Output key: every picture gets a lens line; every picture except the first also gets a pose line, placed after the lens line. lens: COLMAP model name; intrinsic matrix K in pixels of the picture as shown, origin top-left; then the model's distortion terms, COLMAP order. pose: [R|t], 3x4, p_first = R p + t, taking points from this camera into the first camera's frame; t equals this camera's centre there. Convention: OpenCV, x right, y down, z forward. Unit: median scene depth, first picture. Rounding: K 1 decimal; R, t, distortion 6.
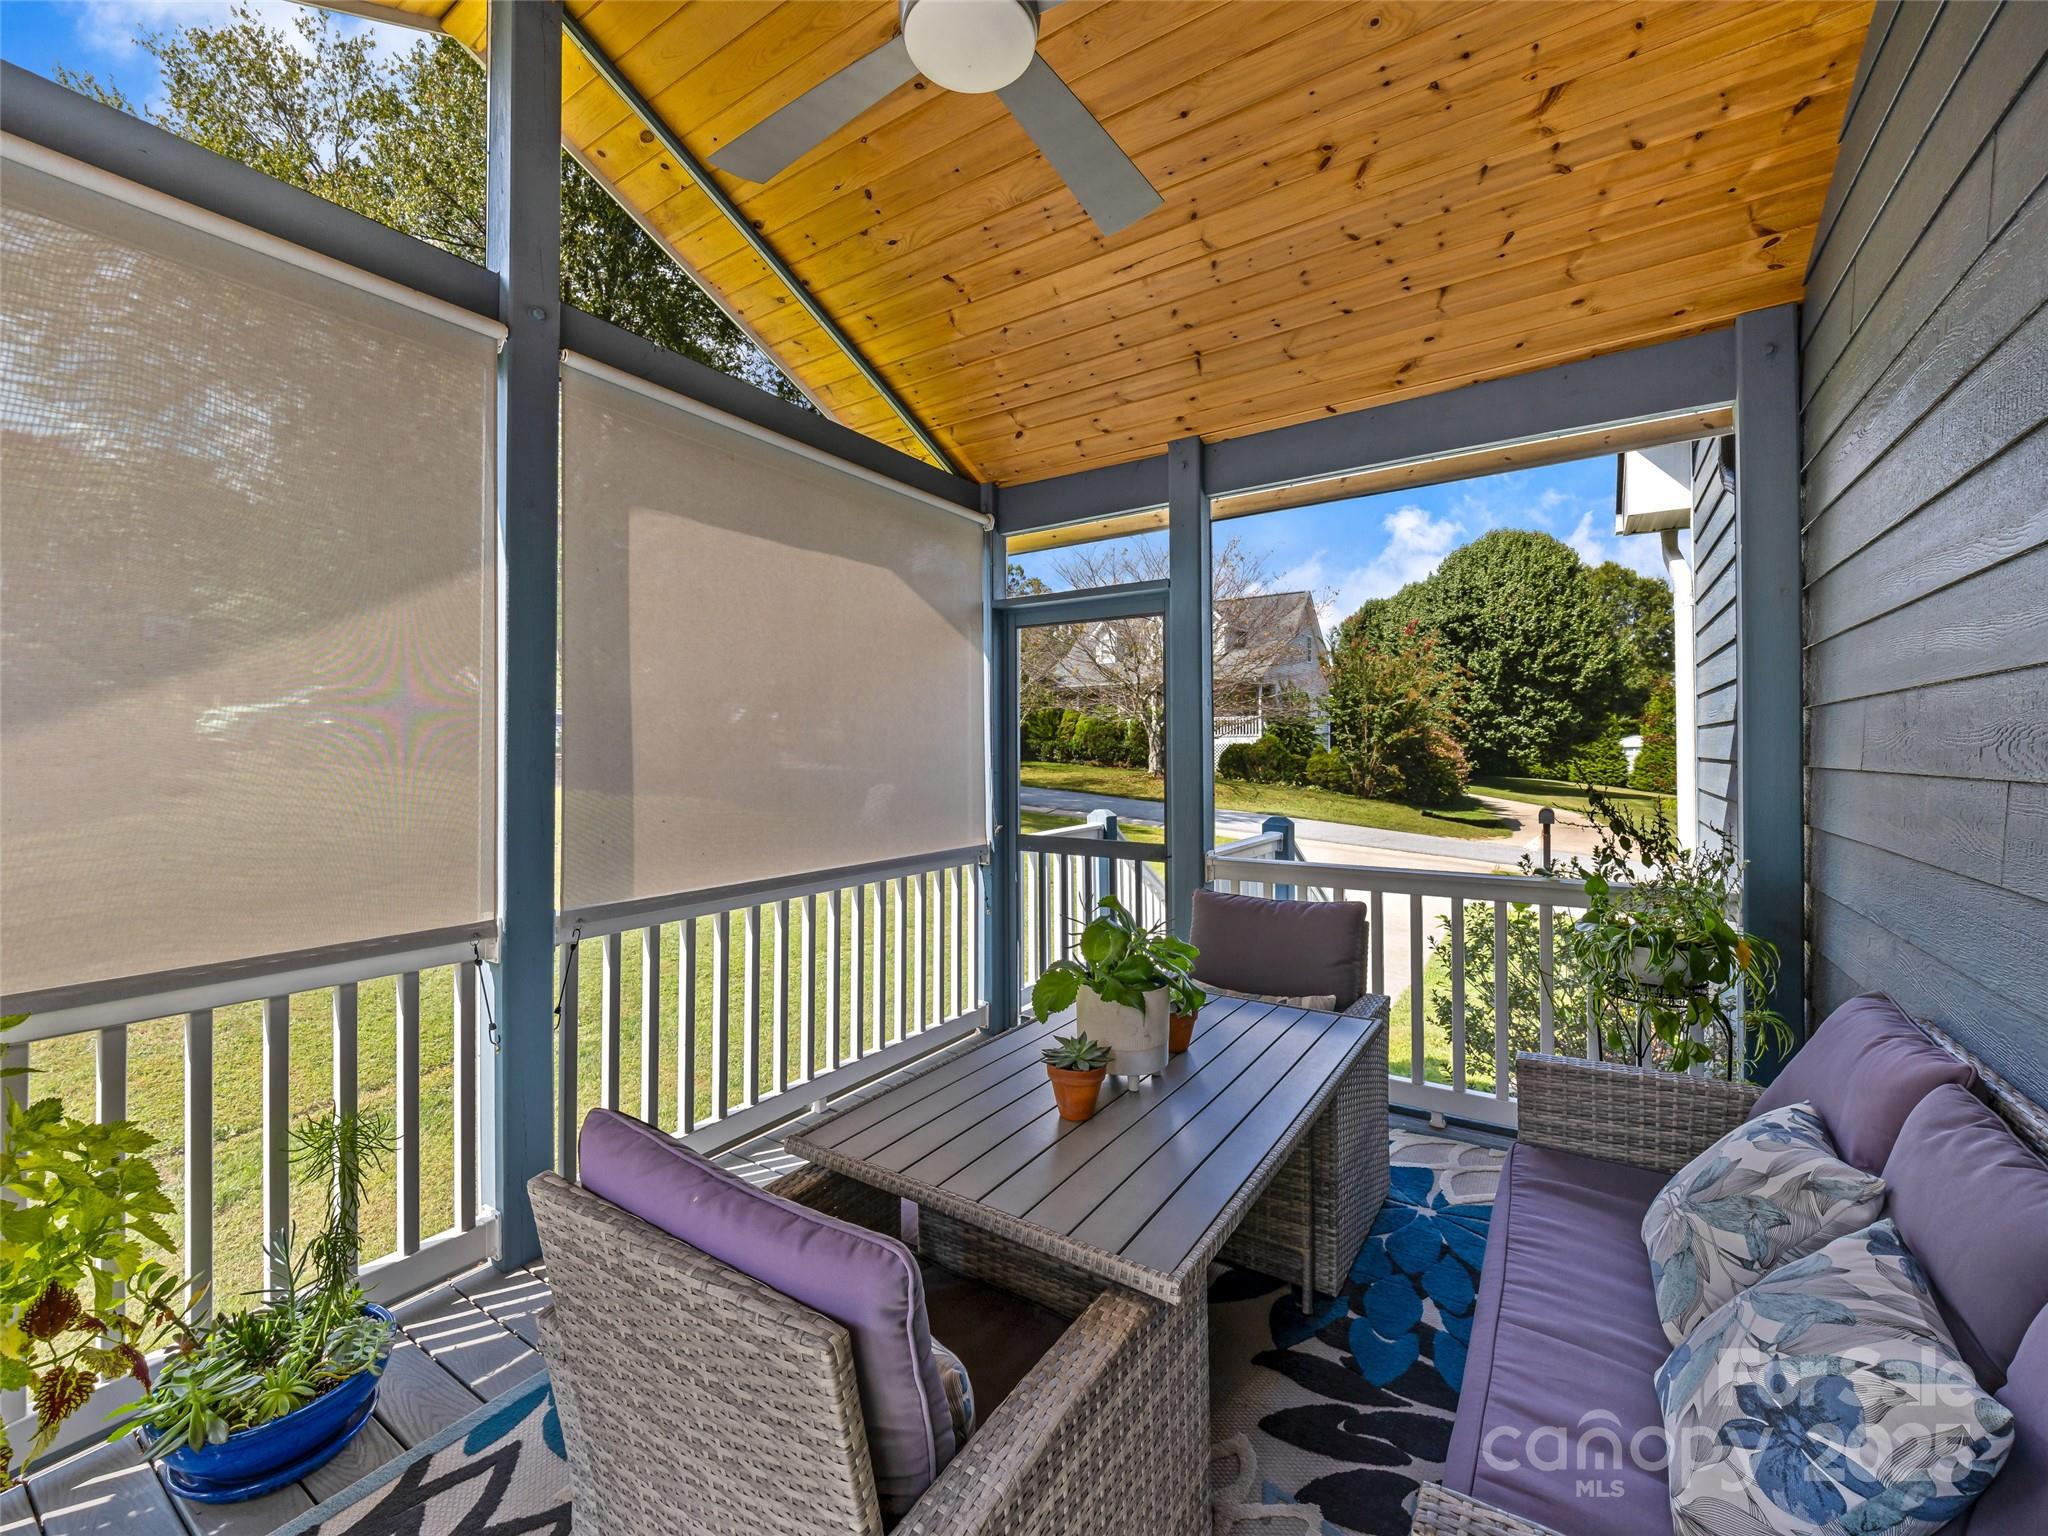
lens RADIAL K [[852.9, 0, 1020.2], [0, 852.9, 741.3], [0, 0, 1]] dist [-0.000404, -0.004167]
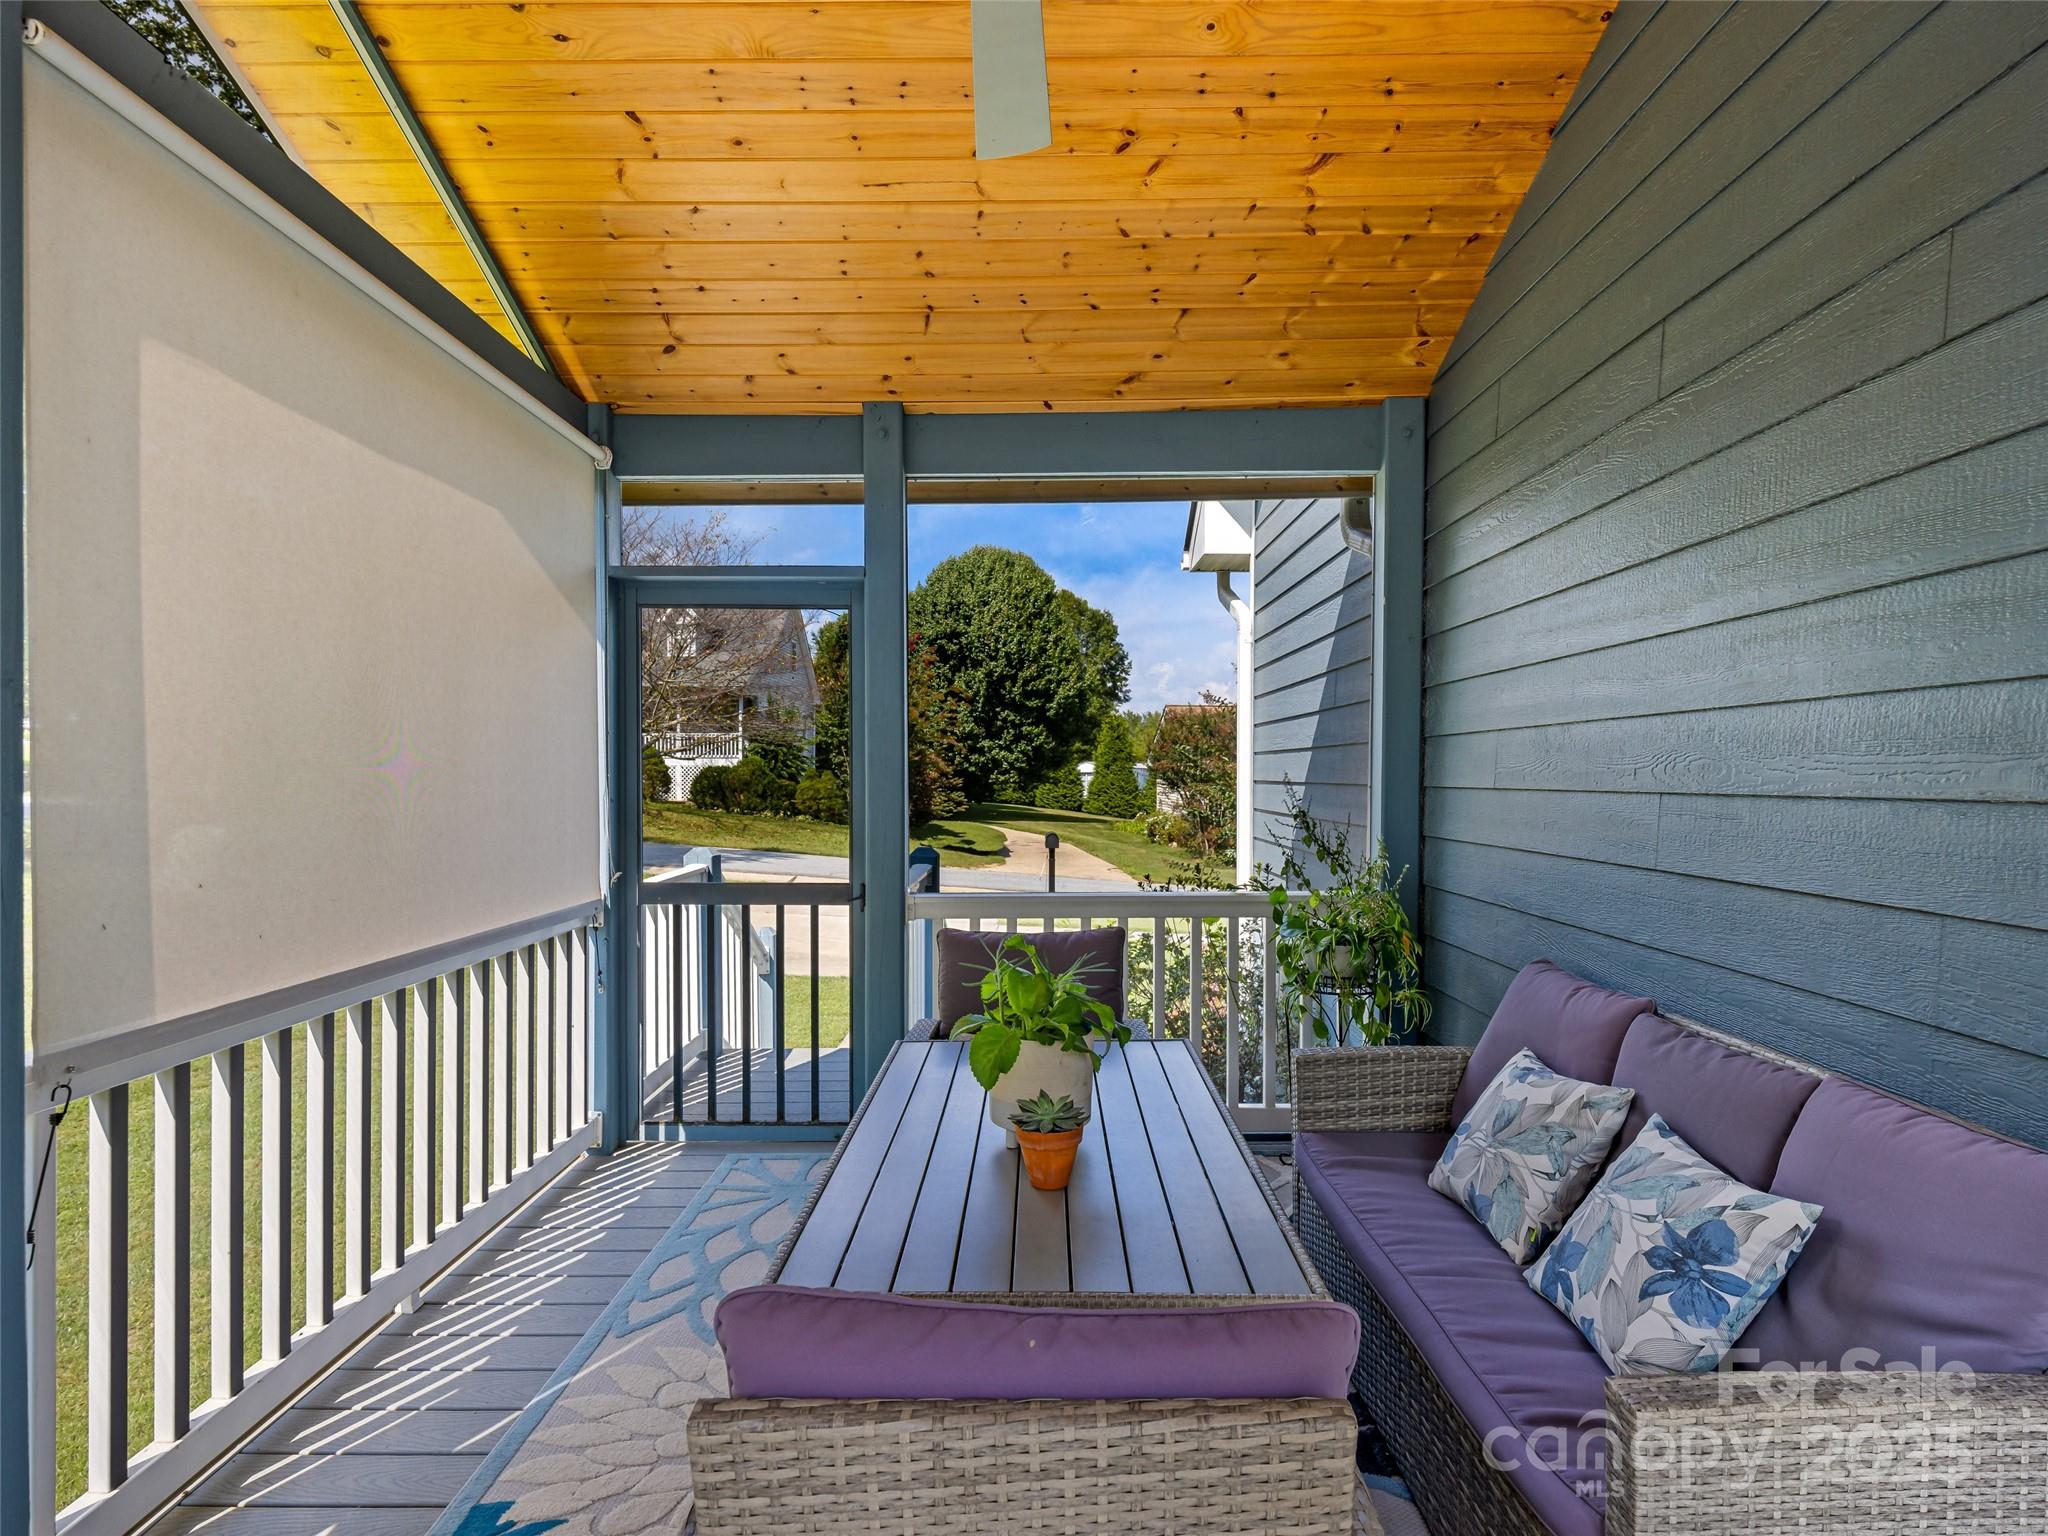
lens RADIAL K [[1024.5, 0, 1017.4], [0, 1024.5, 774.9], [0, 0, 1]] dist [0.030886, -0.029380]
pose [[0.833017, 0.003011, 0.553239, -0.230150], [-0.008693, 0.999933, 0.007646, 0.004744], [-0.553178, -0.011179, 0.832988, 0.065325]]
